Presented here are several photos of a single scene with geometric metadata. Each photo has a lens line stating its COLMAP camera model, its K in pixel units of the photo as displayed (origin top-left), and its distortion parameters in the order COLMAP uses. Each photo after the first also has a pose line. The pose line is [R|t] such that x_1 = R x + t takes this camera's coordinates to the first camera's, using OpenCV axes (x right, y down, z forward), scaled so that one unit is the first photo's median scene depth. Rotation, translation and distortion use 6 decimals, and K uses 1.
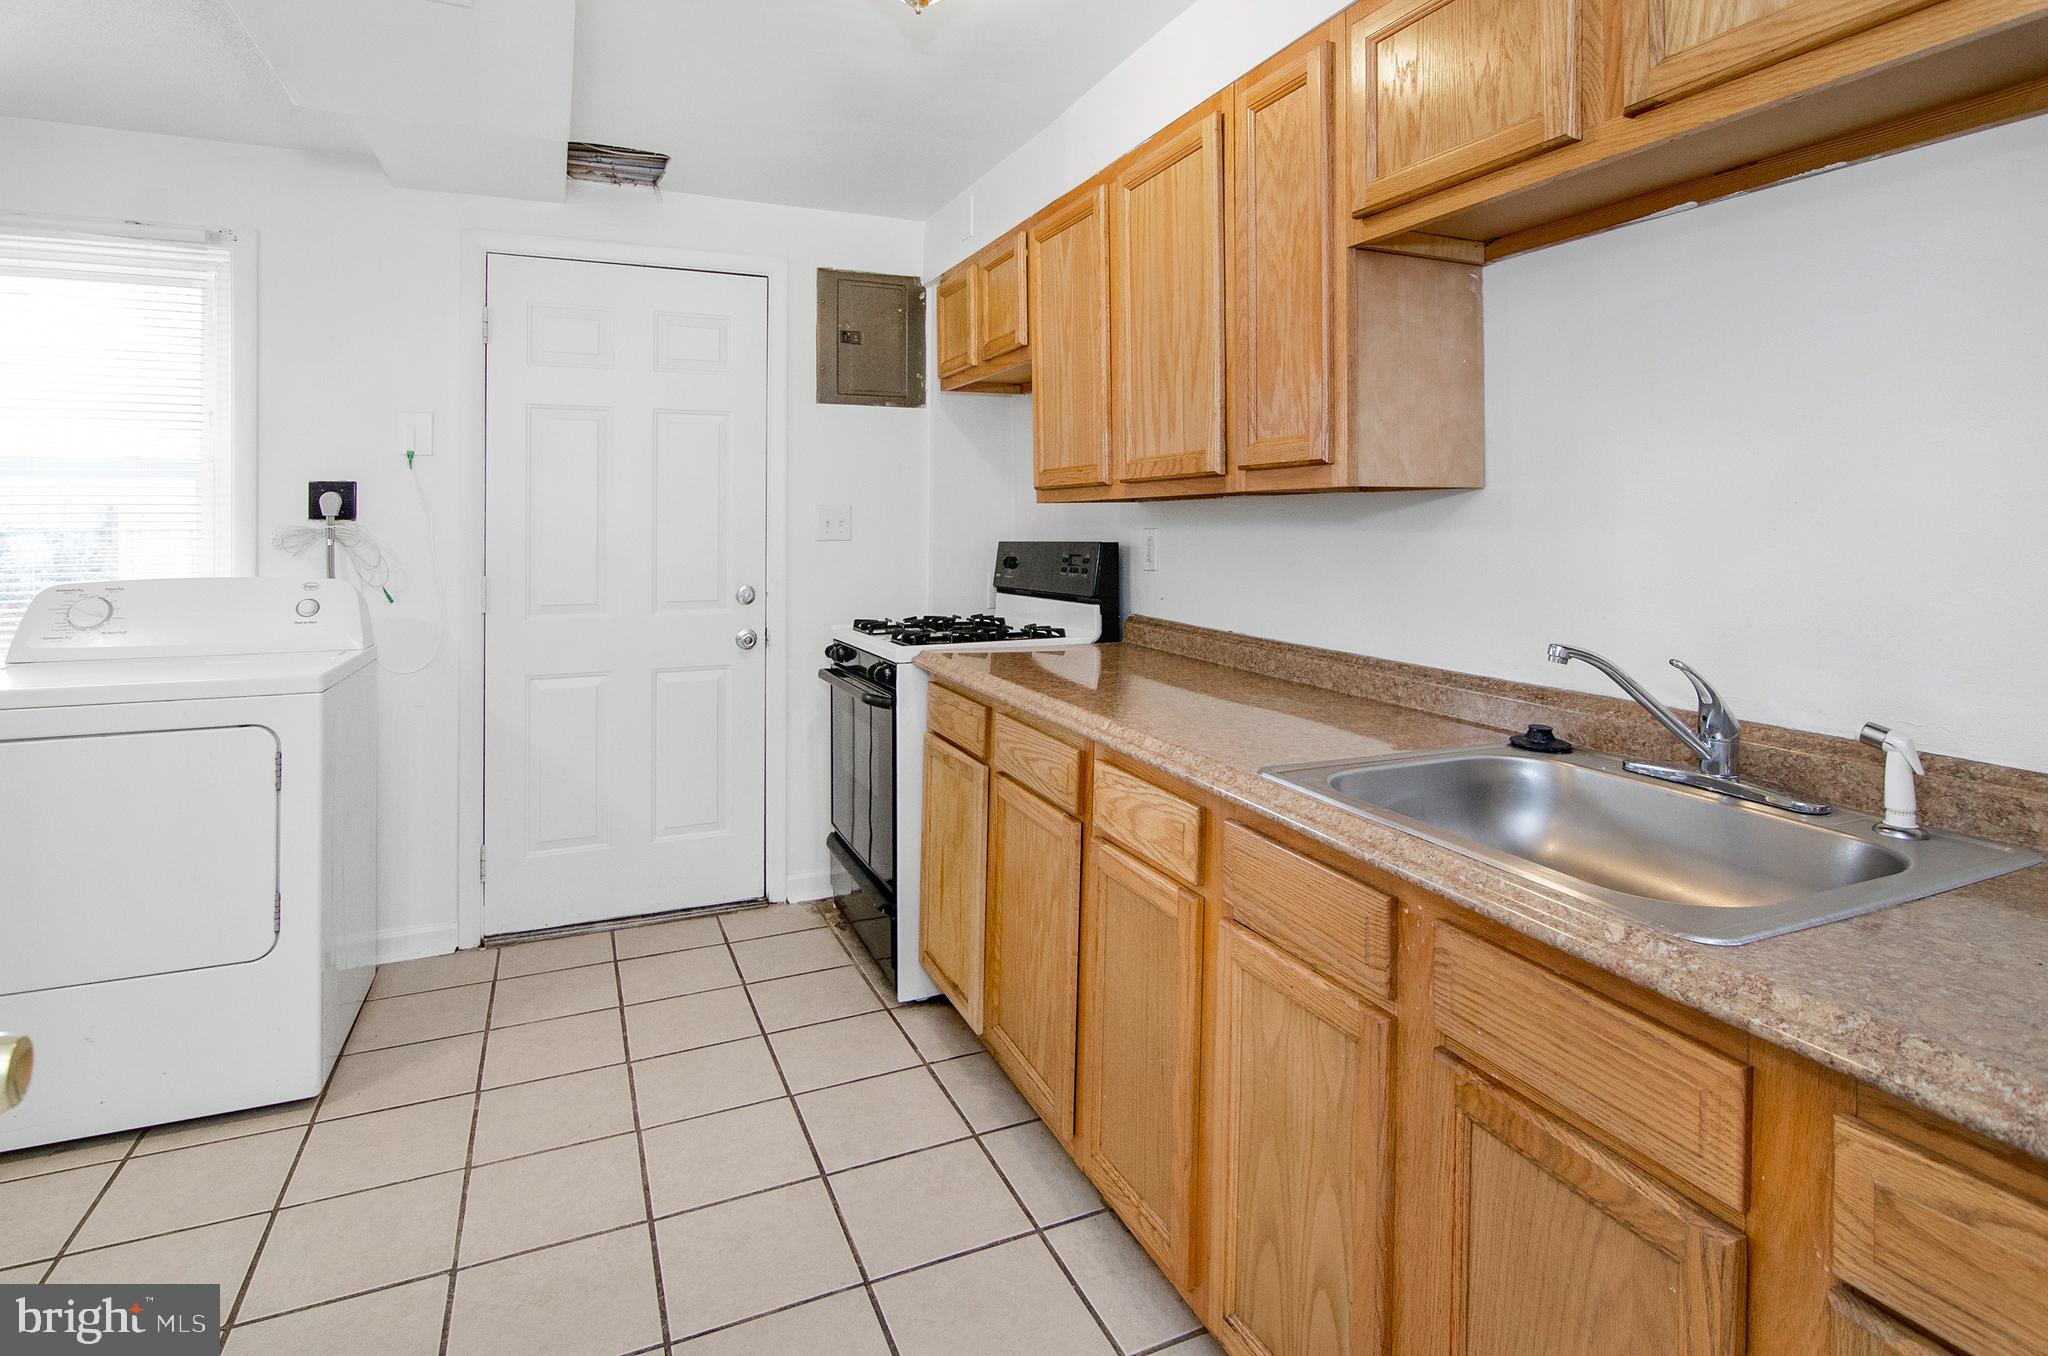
lens RADIAL K [[1048.0, 0, 1027.0], [0, 1048.0, 519.8], [0, 0, 1]] dist [-0.007402, -0.000234]
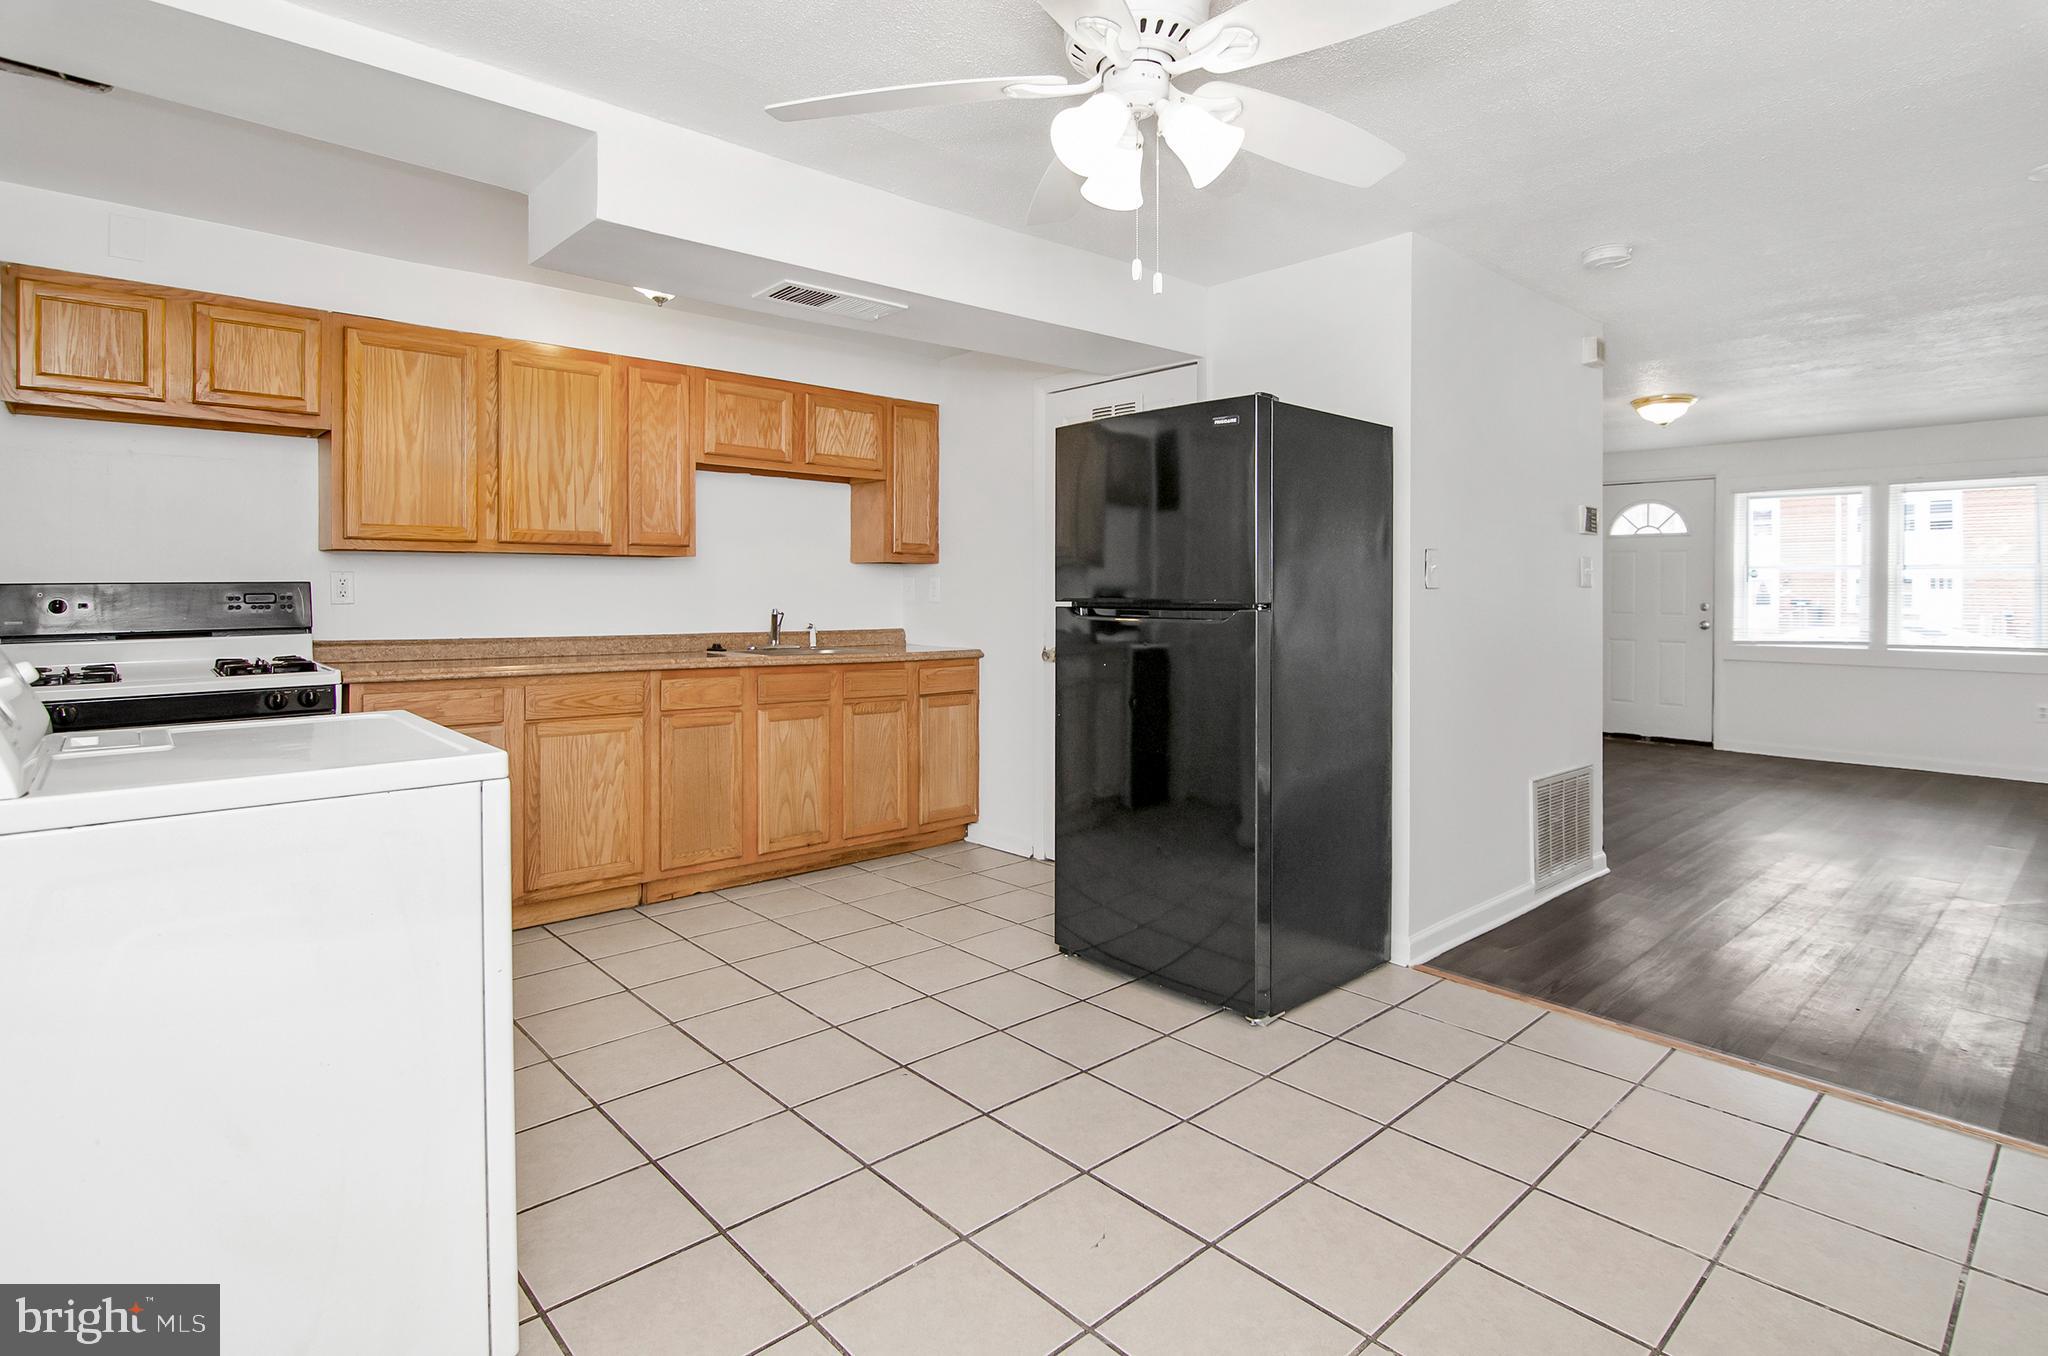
lens RADIAL K [[1022.7, 0, 1033.4], [0, 1022.7, 592.3], [0, 0, 1]] dist [-0.004281, -0.000683]
pose [[-0.314755, -0.001040, 0.949172, -1.329775], [-0.001300, 0.999999, 0.000665, 0.030895], [-0.949172, -0.001025, -0.314756, 0.582088]]
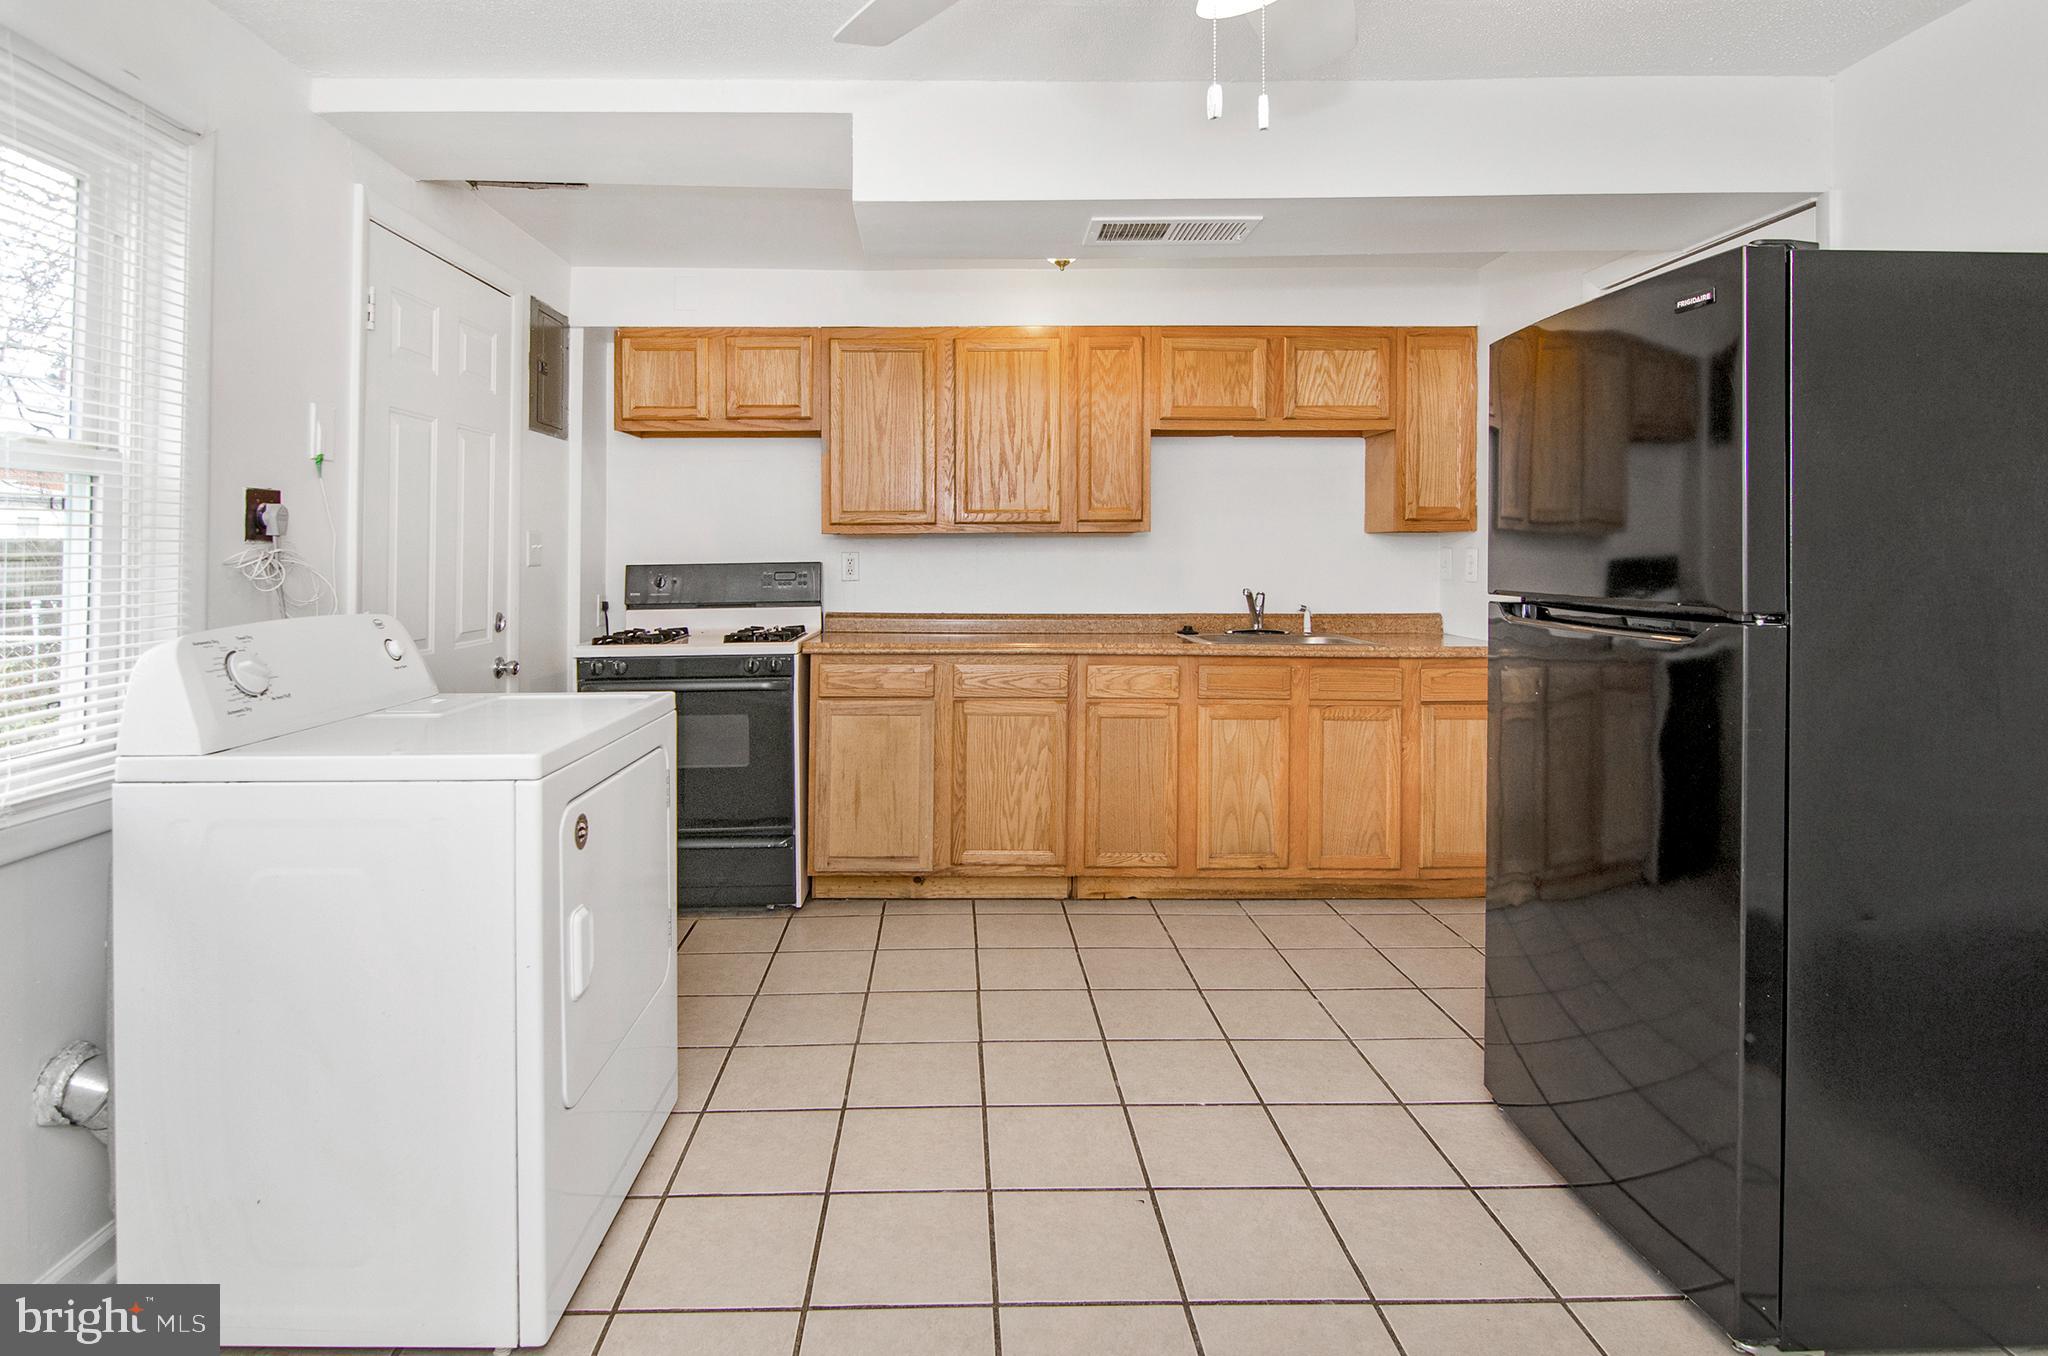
lens RADIAL K [[1023.6, 0, 1020.3], [0, 1023.6, 560.8], [0, 0, 1]] dist [0.000704, -0.000450]
pose [[0.395867, -0.008045, 0.918273, -1.106649], [0.003679, 0.999967, 0.007175, 0.009947], [-0.918301, 0.000537, 0.395883, 0.212375]]
